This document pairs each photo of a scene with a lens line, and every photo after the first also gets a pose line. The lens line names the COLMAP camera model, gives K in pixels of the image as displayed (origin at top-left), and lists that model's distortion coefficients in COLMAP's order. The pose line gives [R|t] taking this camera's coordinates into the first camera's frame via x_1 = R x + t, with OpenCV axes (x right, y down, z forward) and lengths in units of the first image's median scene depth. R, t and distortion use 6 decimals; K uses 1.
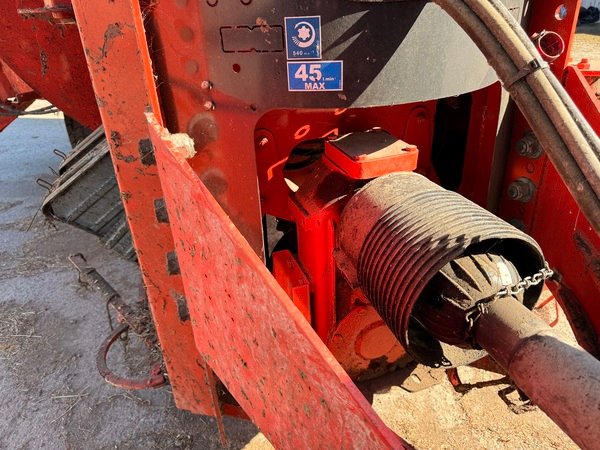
lens RADIAL K [[416.3, 0, 300.0], [0, 416.3, 225.0], [0, 0, 1]] dist [0.115139, -0.164516]
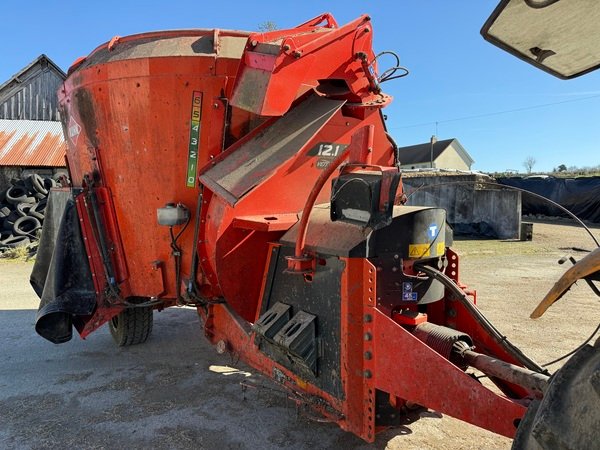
lens RADIAL K [[416.3, 0, 300.0], [0, 416.3, 225.0], [0, 0, 1]] dist [0.115139, -0.164516]
pose [[0.948523, 0.032997, 0.314984, -2.191815], [0.096326, 0.917382, -0.386175, 0.443355], [-0.301703, 0.396637, 0.866980, -2.334920]]
